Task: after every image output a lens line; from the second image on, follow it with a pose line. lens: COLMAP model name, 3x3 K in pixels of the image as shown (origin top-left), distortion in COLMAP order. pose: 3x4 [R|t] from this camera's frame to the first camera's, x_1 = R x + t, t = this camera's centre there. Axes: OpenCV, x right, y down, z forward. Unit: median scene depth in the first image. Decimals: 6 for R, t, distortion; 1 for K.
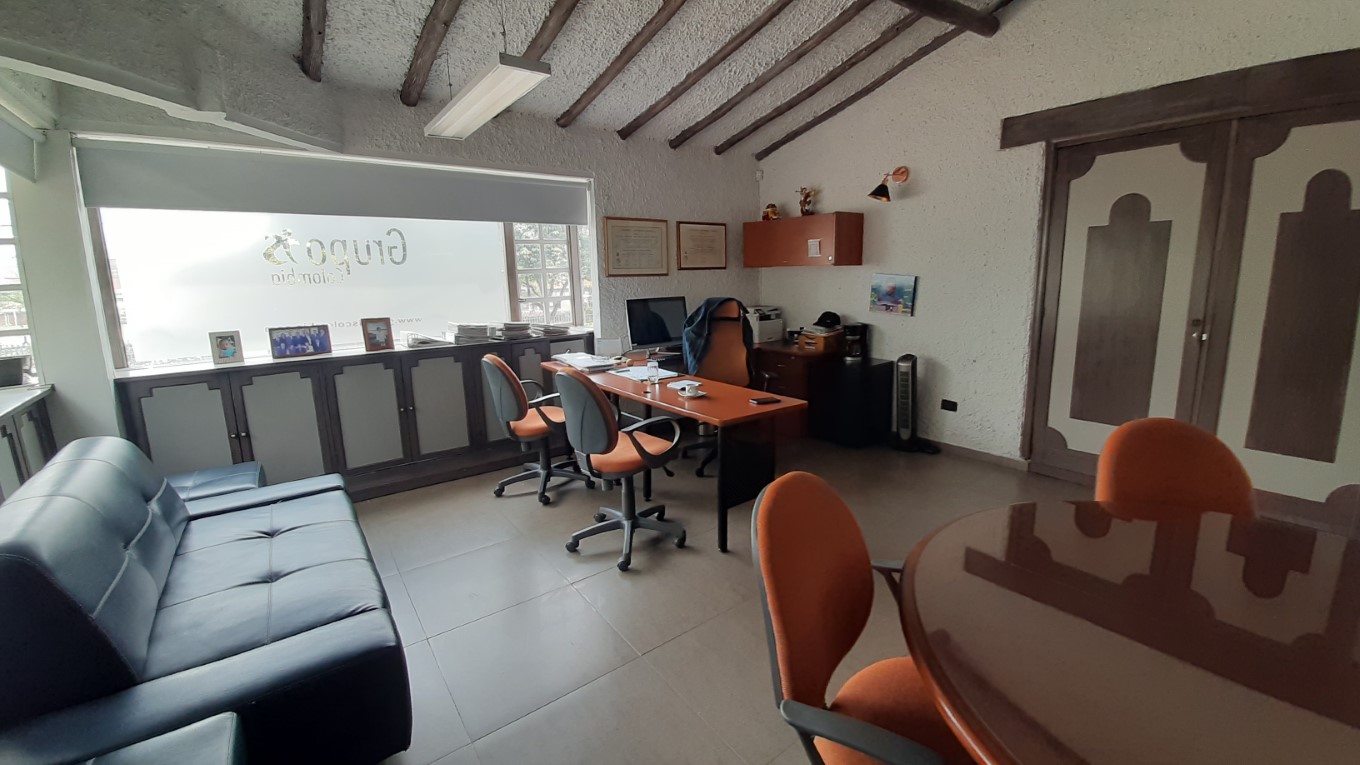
lens RADIAL K [[535.6, 0, 690.0], [0, 535.6, 368.2], [0, 0, 1]] dist [0.000744, -0.009030]
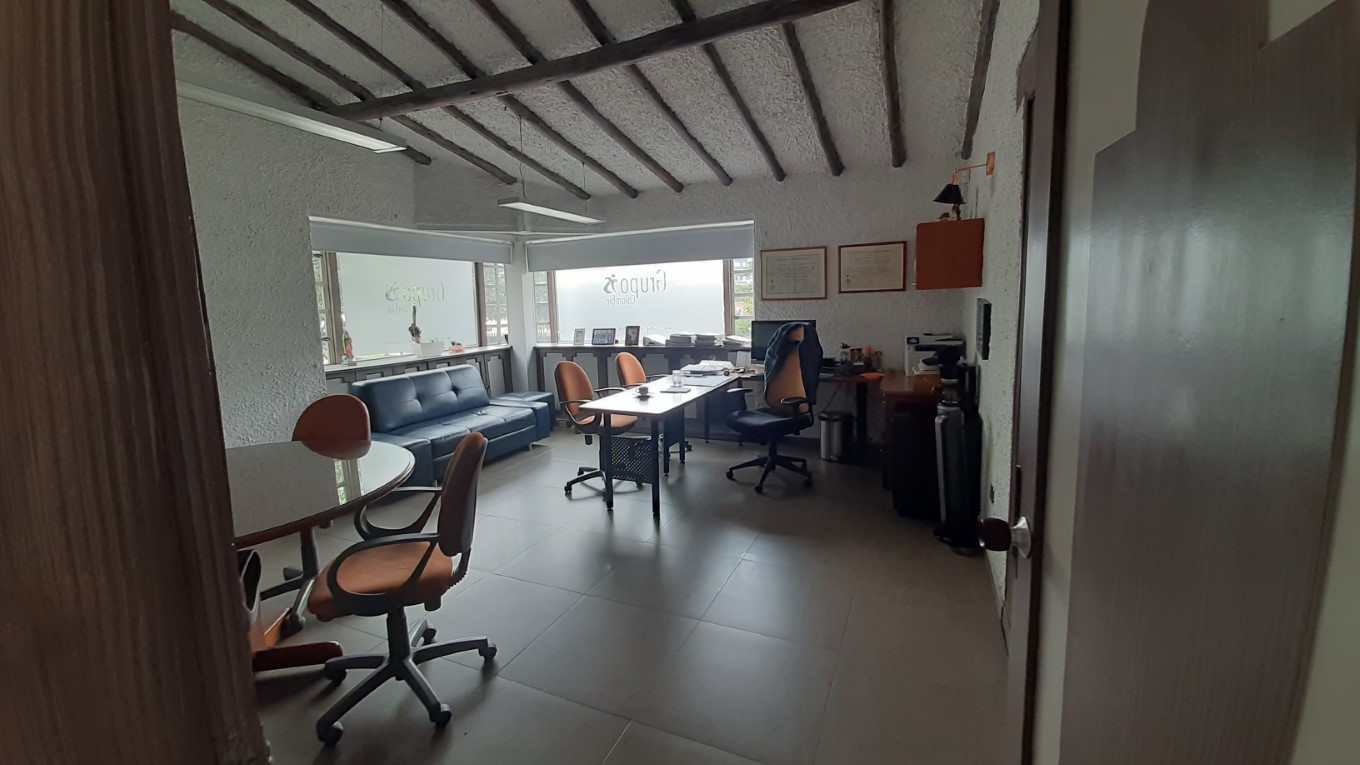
lens RADIAL K [[535.6, 0, 690.0], [0, 535.6, 368.2], [0, 0, 1]] dist [0.000744, -0.009030]
pose [[0.490612, 0.115134, -0.863739, 0.913398], [-0.135511, 0.989254, 0.054893, -0.077956], [0.860777, 0.090115, 0.500942, 0.337591]]
